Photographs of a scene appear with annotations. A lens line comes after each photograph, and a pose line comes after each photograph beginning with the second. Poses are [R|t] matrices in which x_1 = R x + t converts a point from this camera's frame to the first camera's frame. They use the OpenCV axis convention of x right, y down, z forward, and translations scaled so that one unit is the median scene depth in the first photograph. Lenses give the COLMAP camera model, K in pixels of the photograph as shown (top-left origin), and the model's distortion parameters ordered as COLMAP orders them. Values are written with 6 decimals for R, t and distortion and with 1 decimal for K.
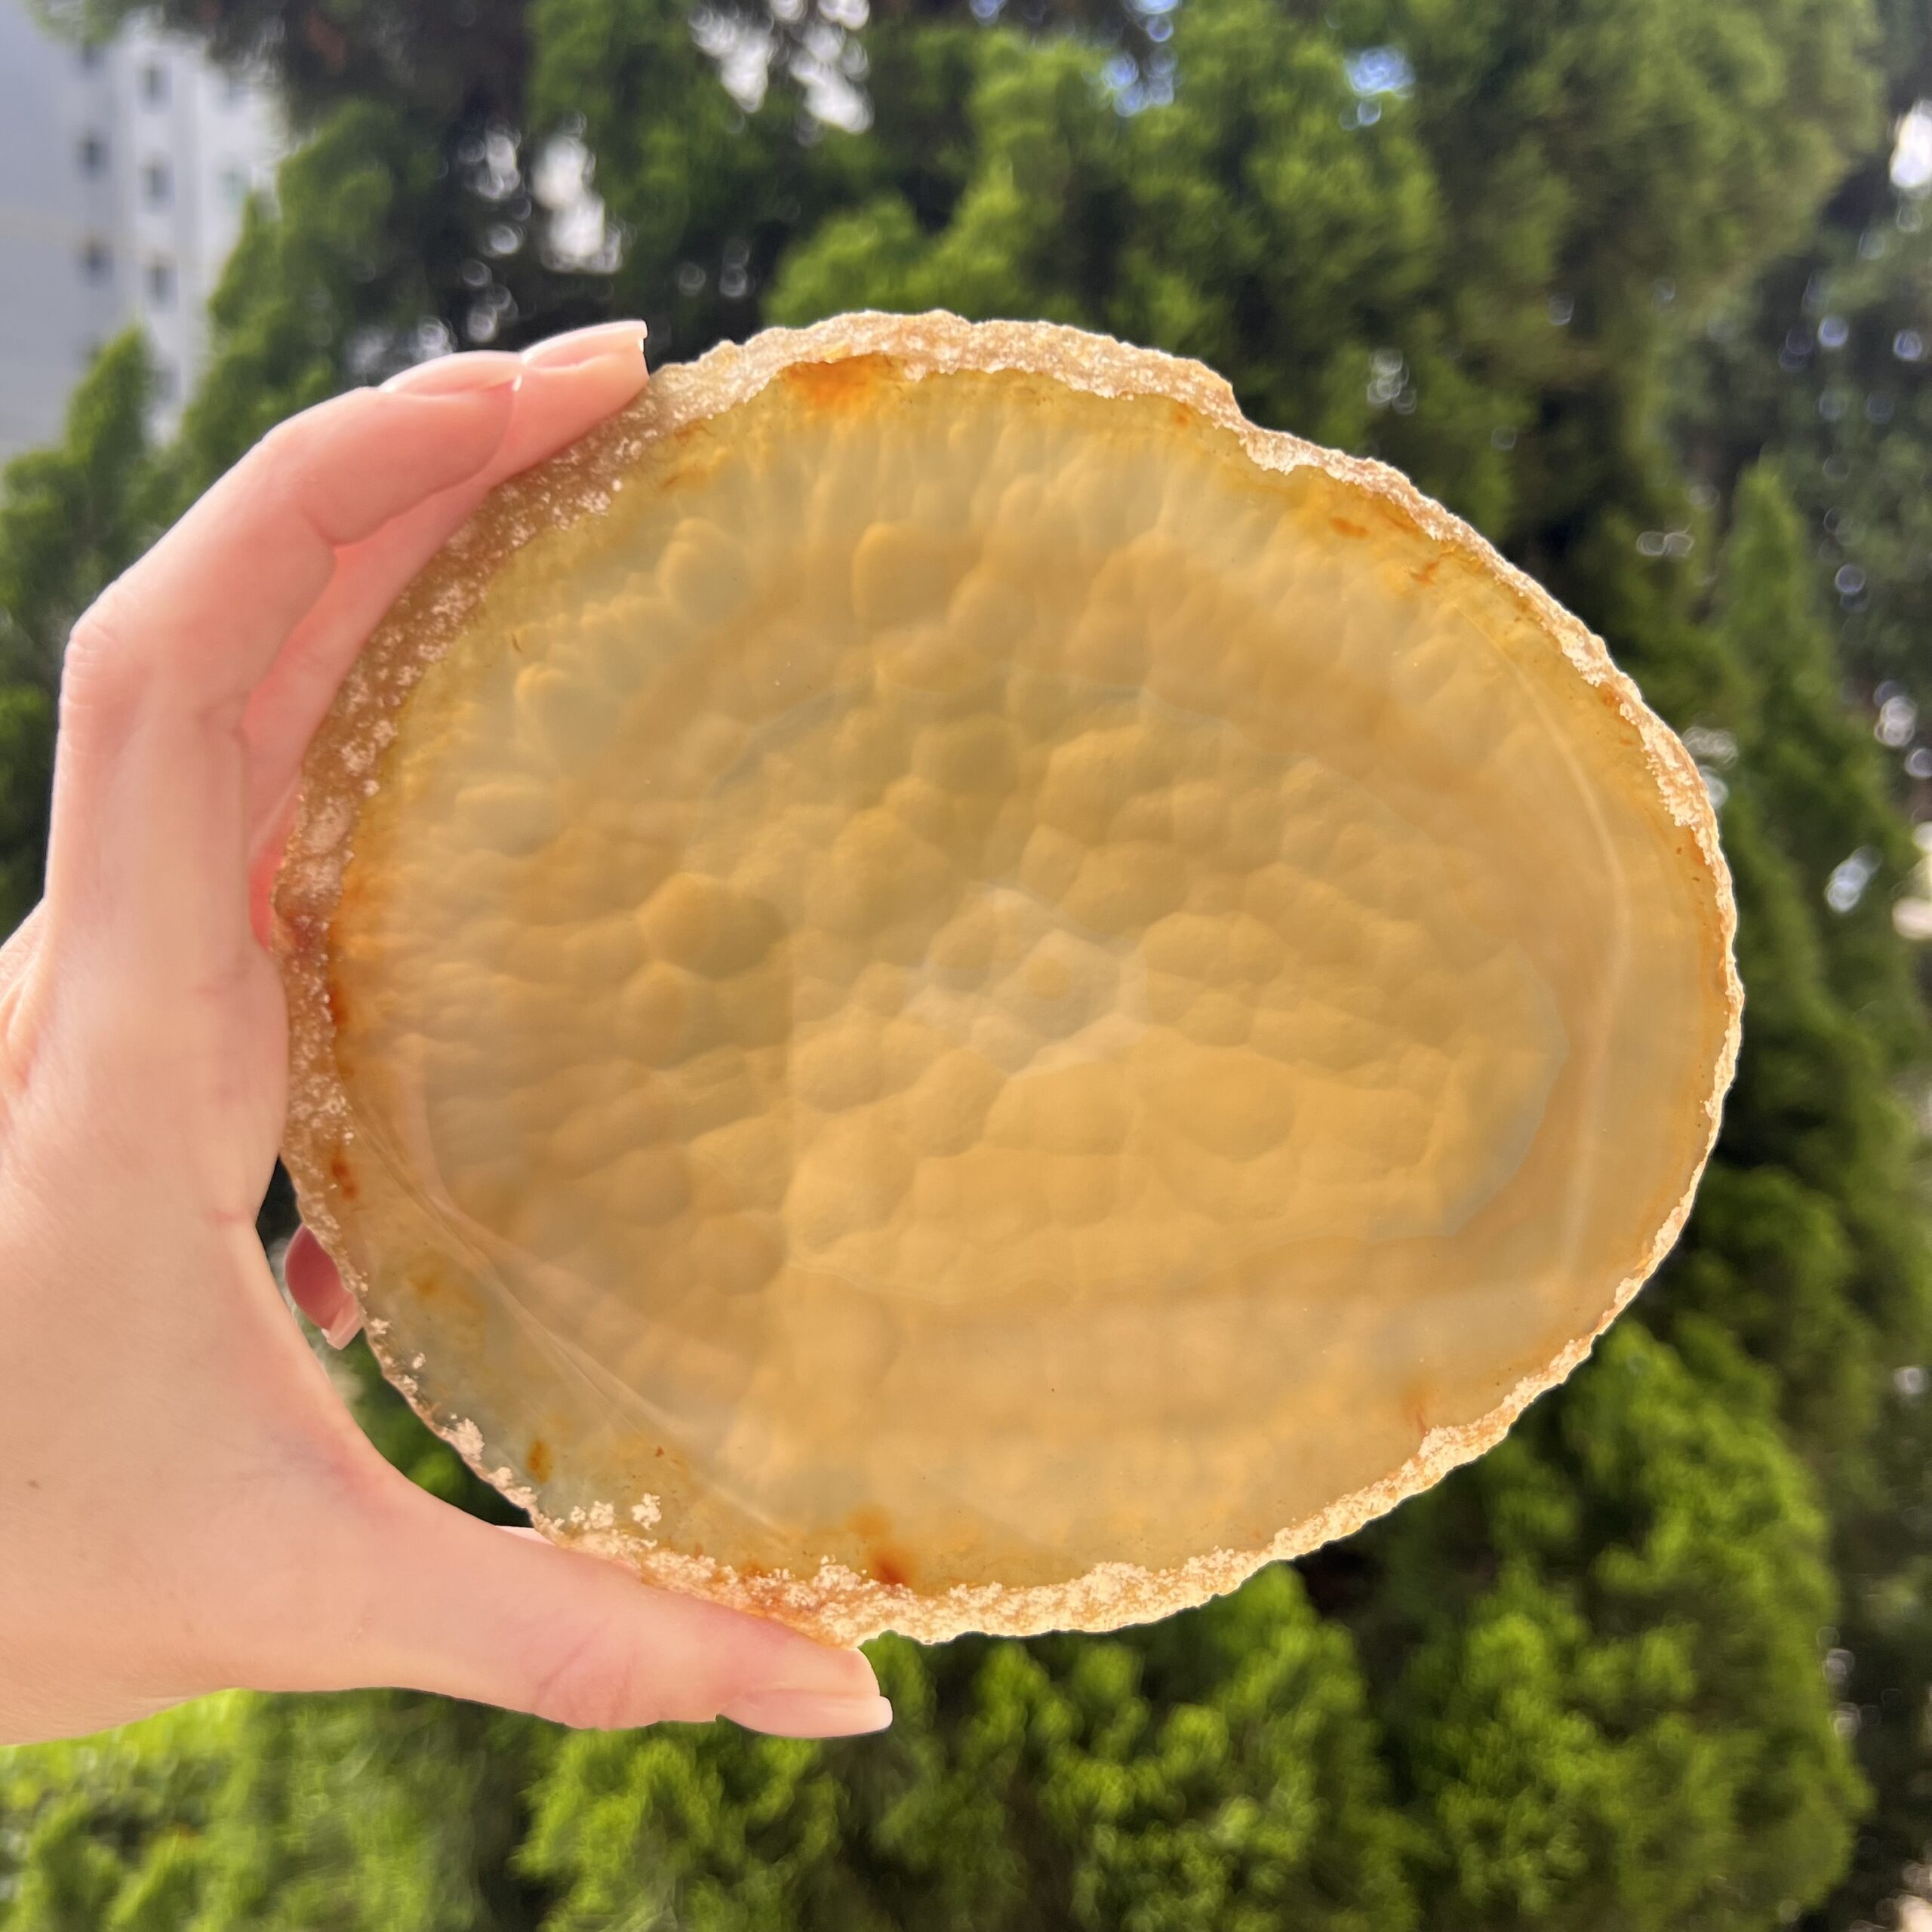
lens RADIAL K [[1993.2, 0, 965.9], [0, 1993.2, 990.6], [0, 0, 1]] dist [-0.027639, 0.000000]
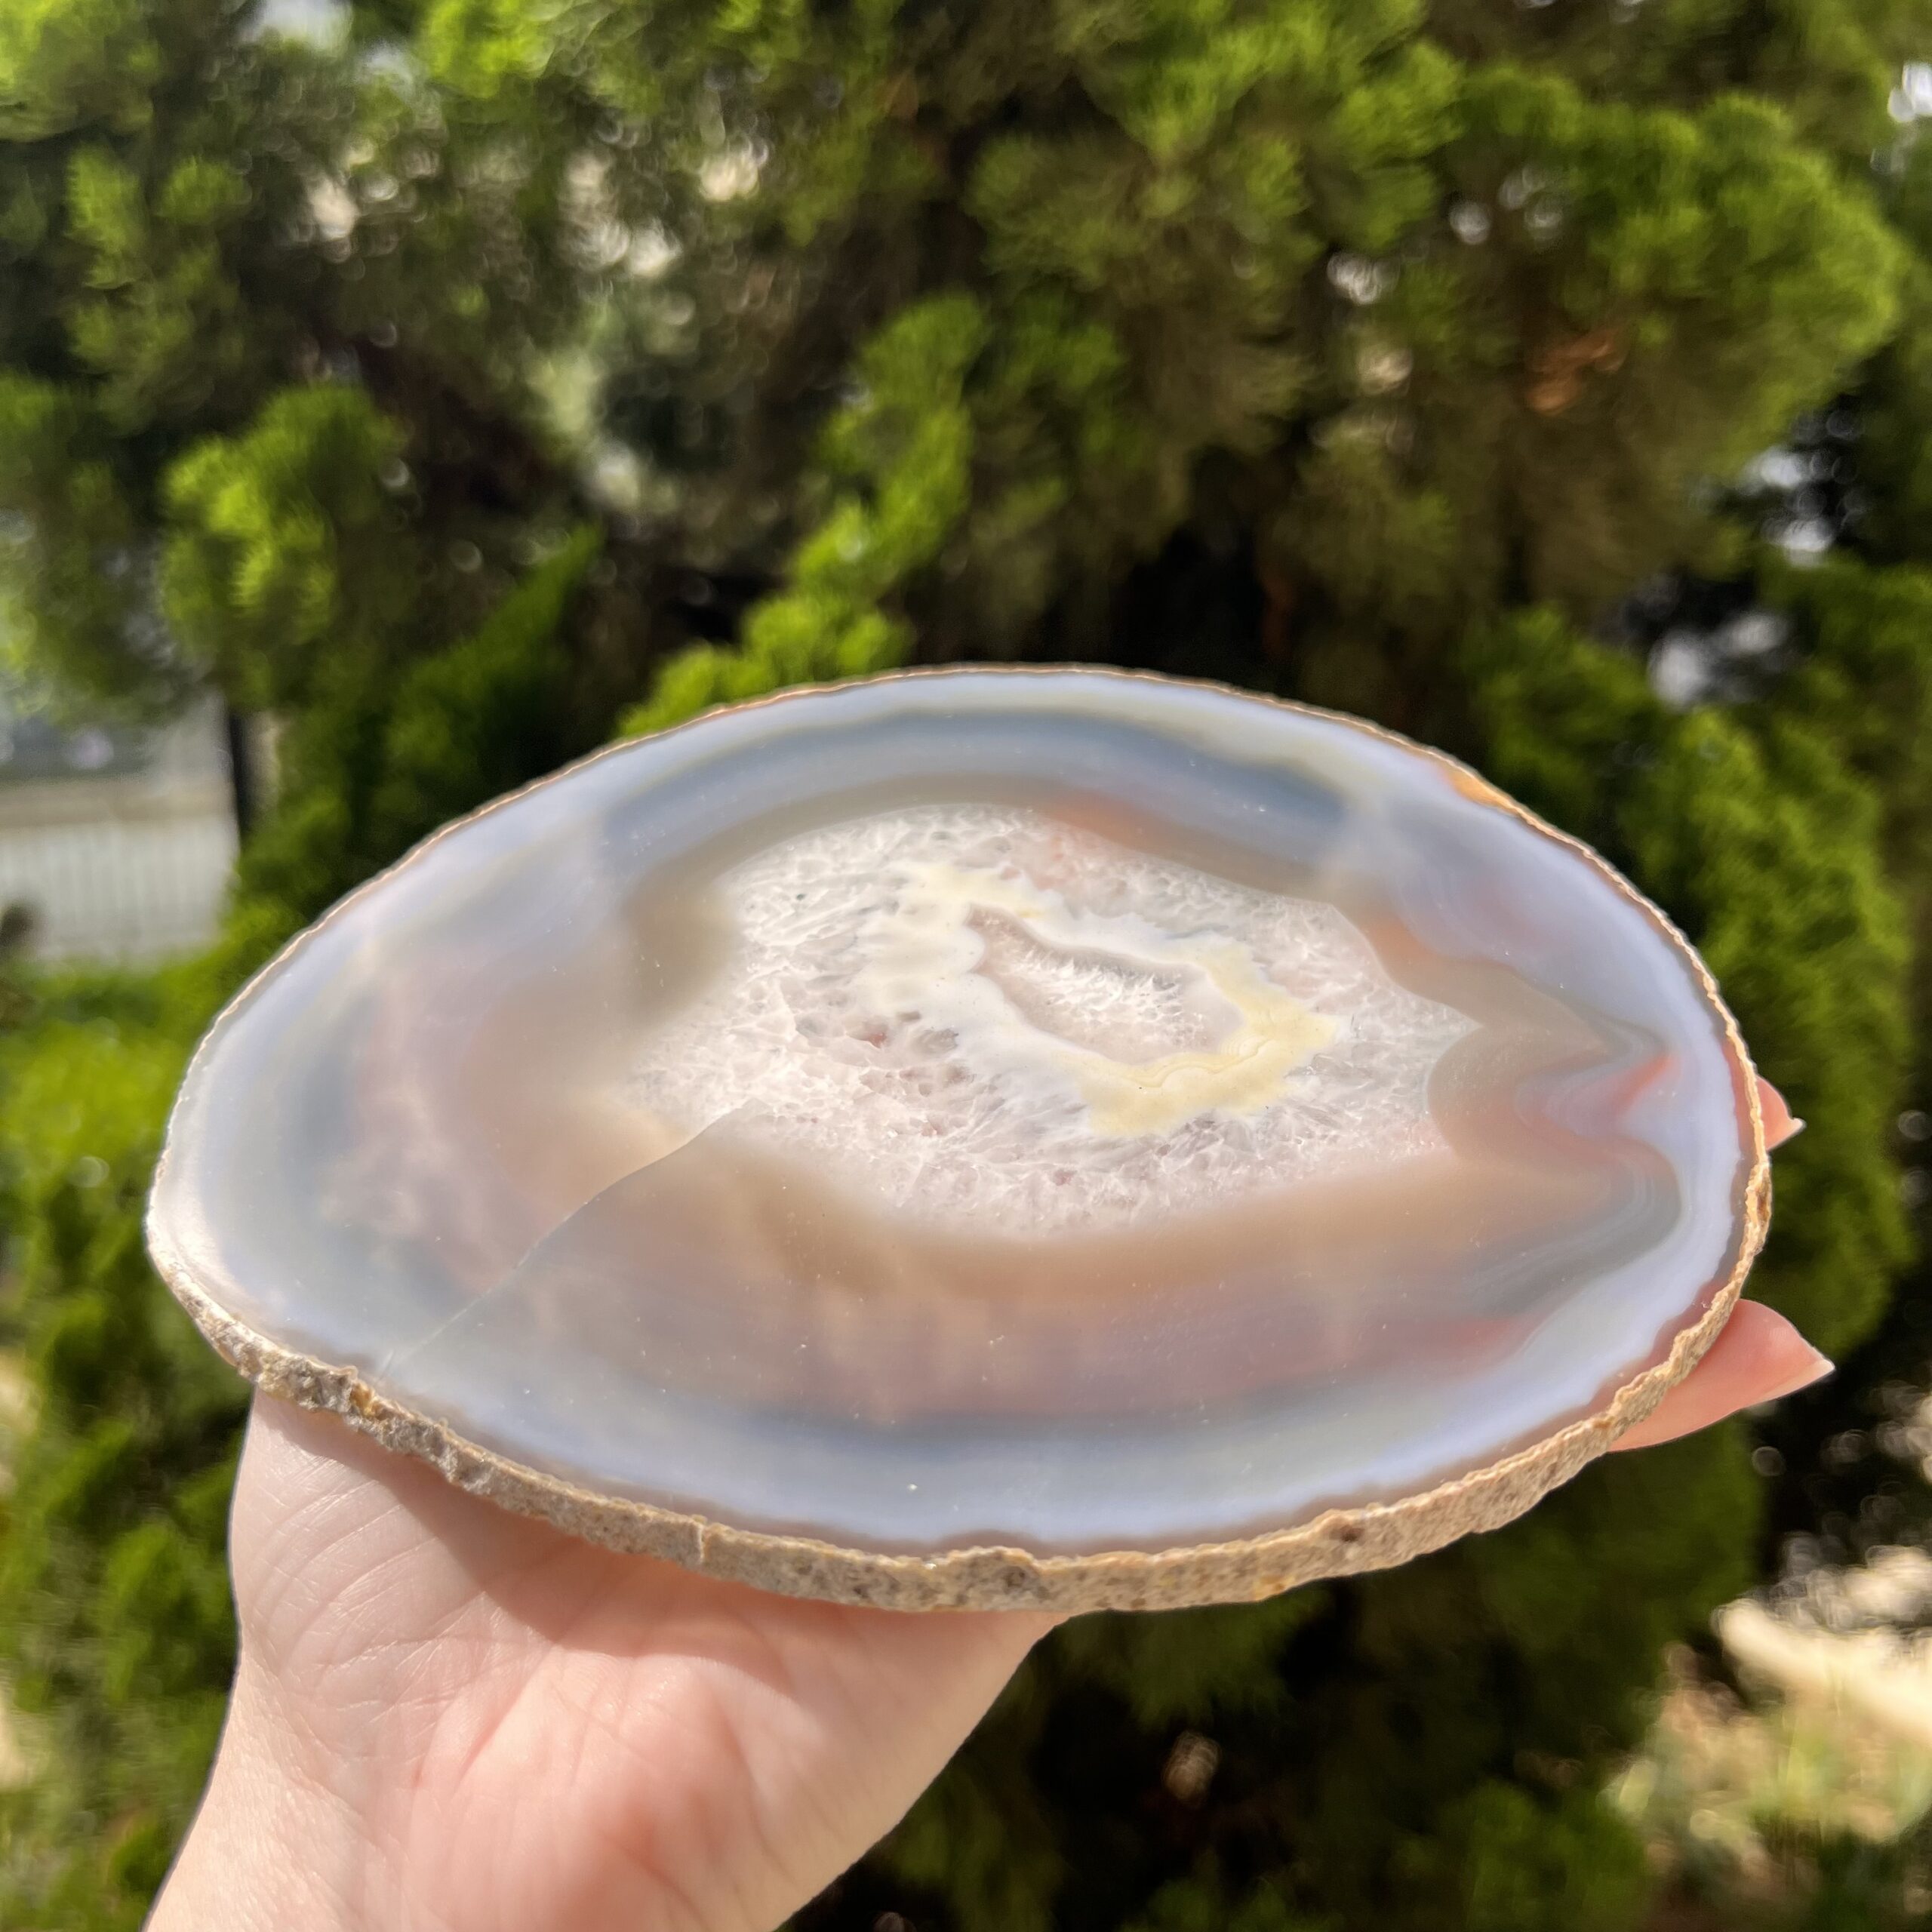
lens RADIAL K [[1993.2, 0, 972.9], [0, 1993.2, 983.0], [0, 0, 1]] dist [-0.027639, 0.000000]
pose [[0.997015, 0.054095, -0.055094, 0.075836], [-0.037761, 0.964010, 0.263172, 0.072317], [0.067347, -0.260306, 0.963175, 0.138587]]
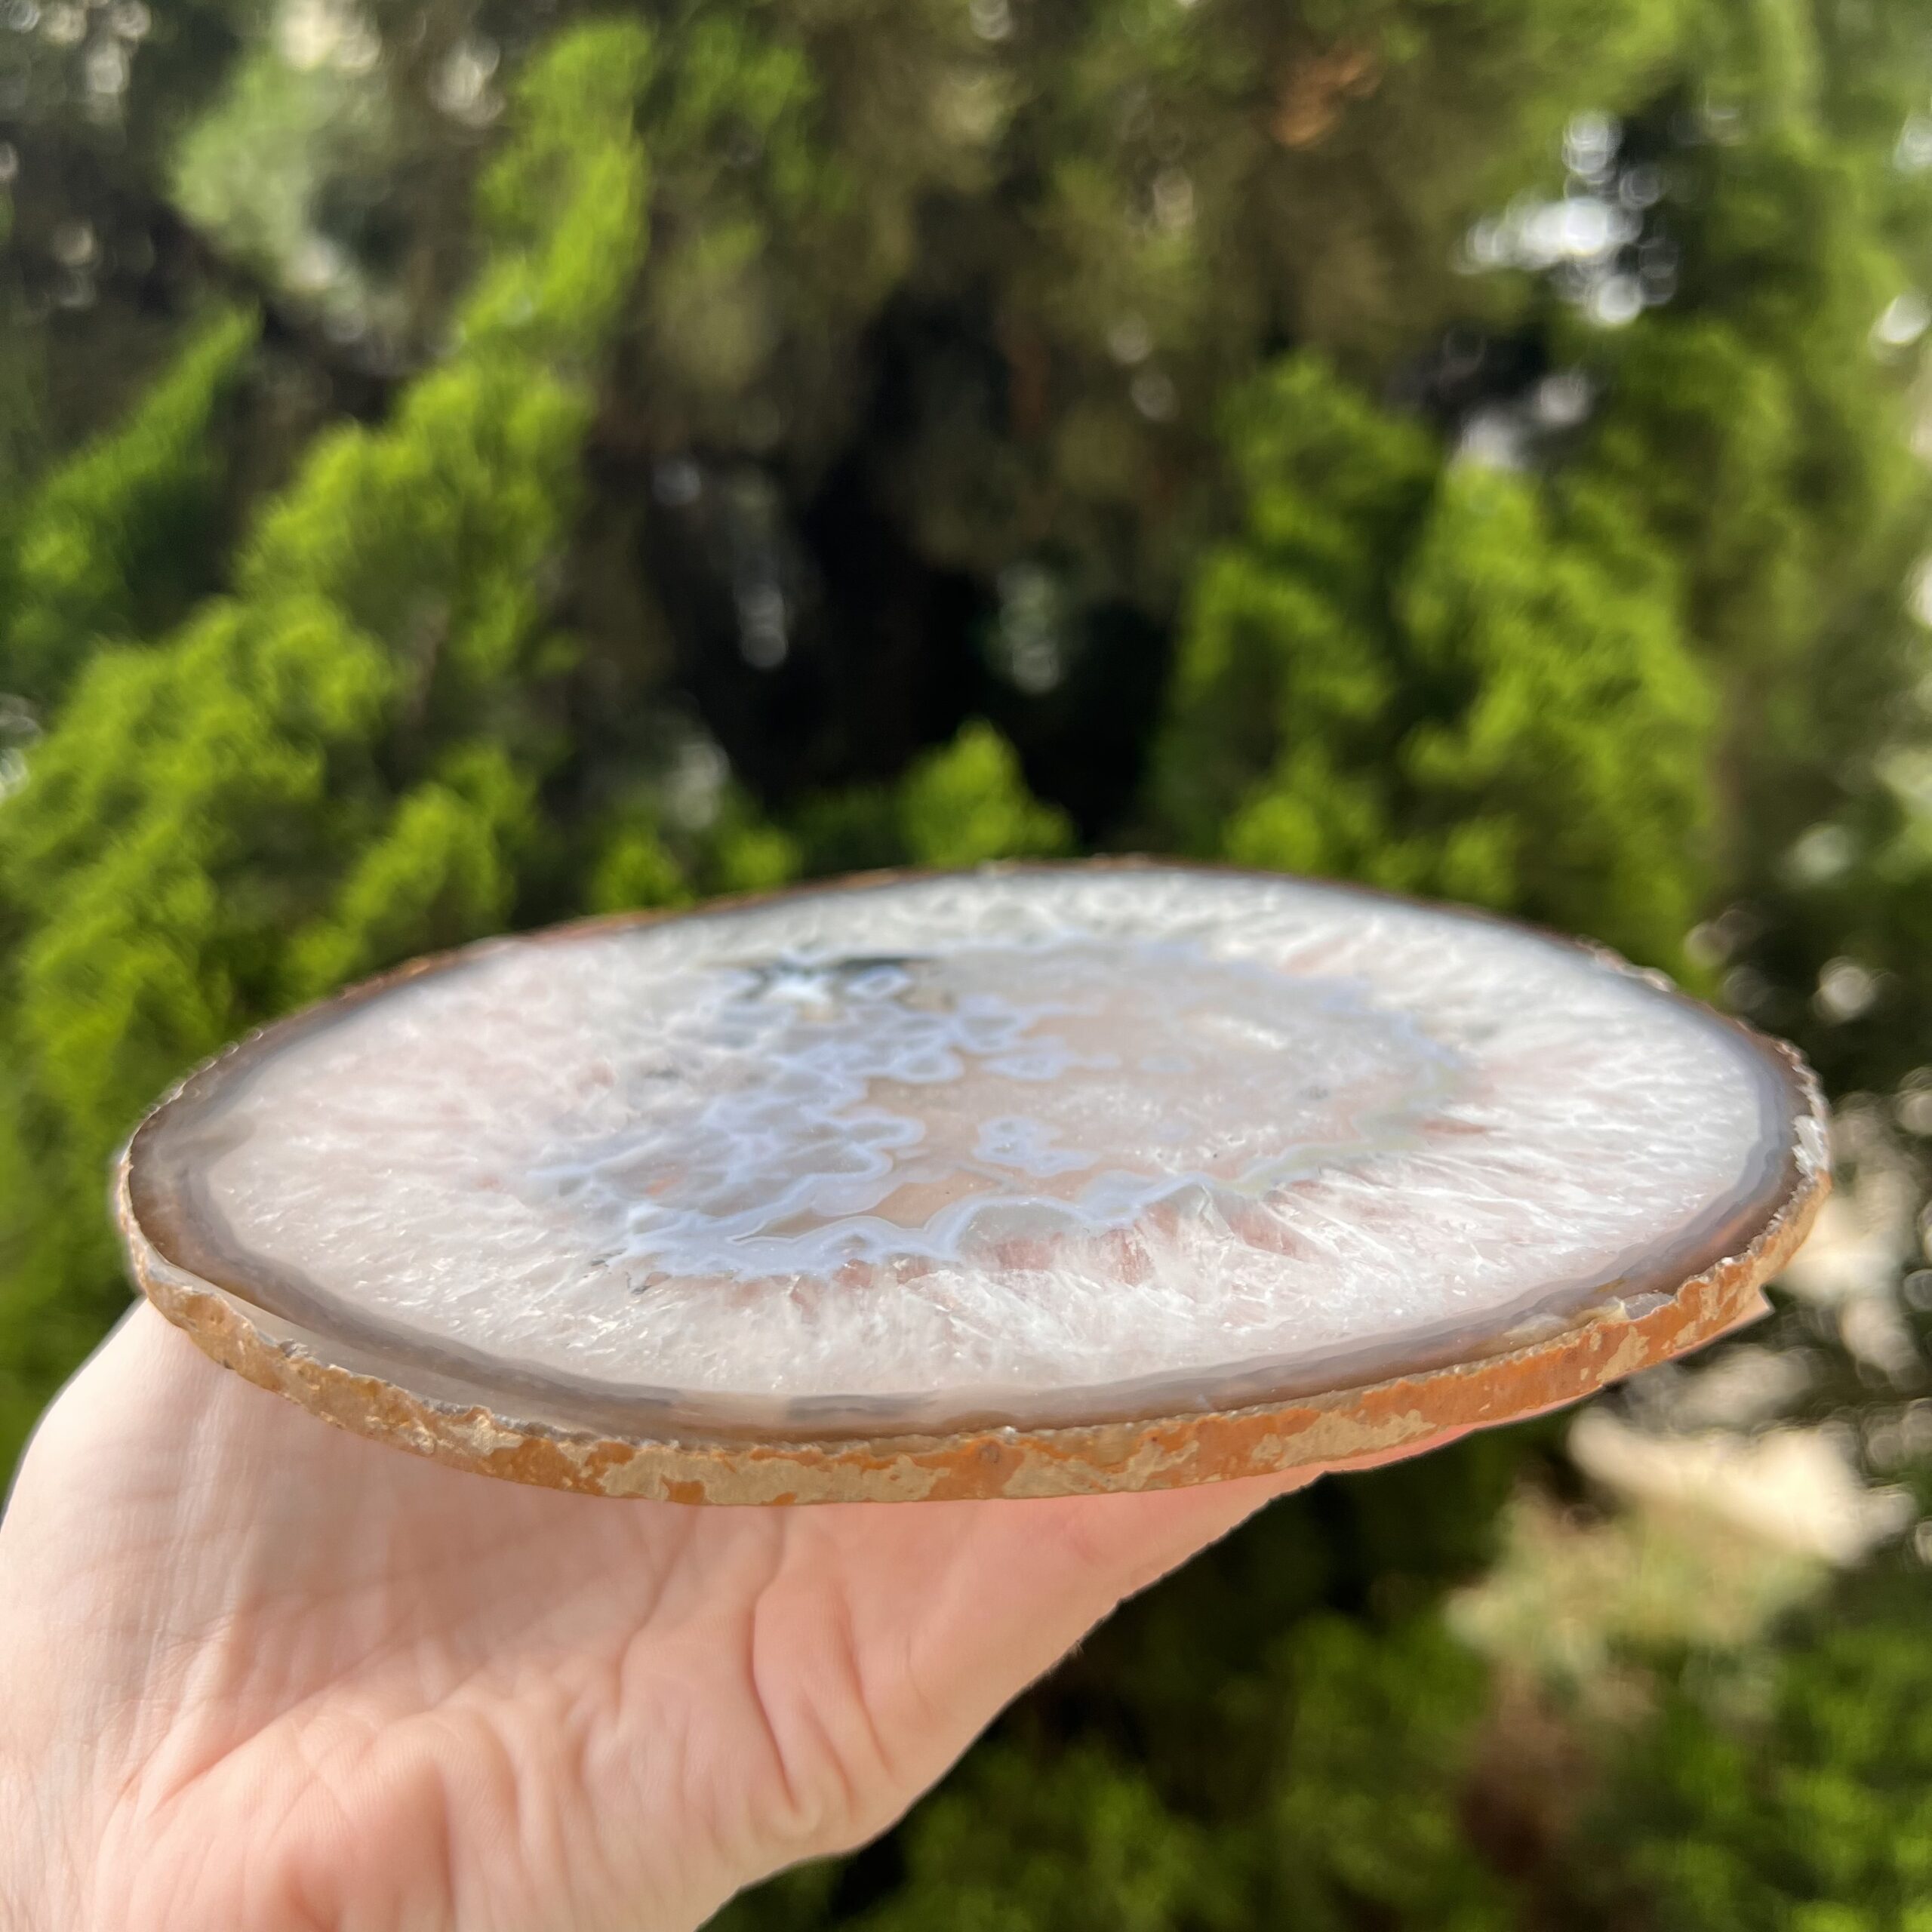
lens RADIAL K [[1993.2, 0, 974.5], [0, 1993.2, 976.2], [0, 0, 1]] dist [-0.027639, 0.000000]
pose [[0.999965, -0.000743, 0.008381, 0.131278], [-0.001980, 0.947321, 0.320279, 0.114032], [-0.008178, -0.320284, 0.947286, 0.203925]]
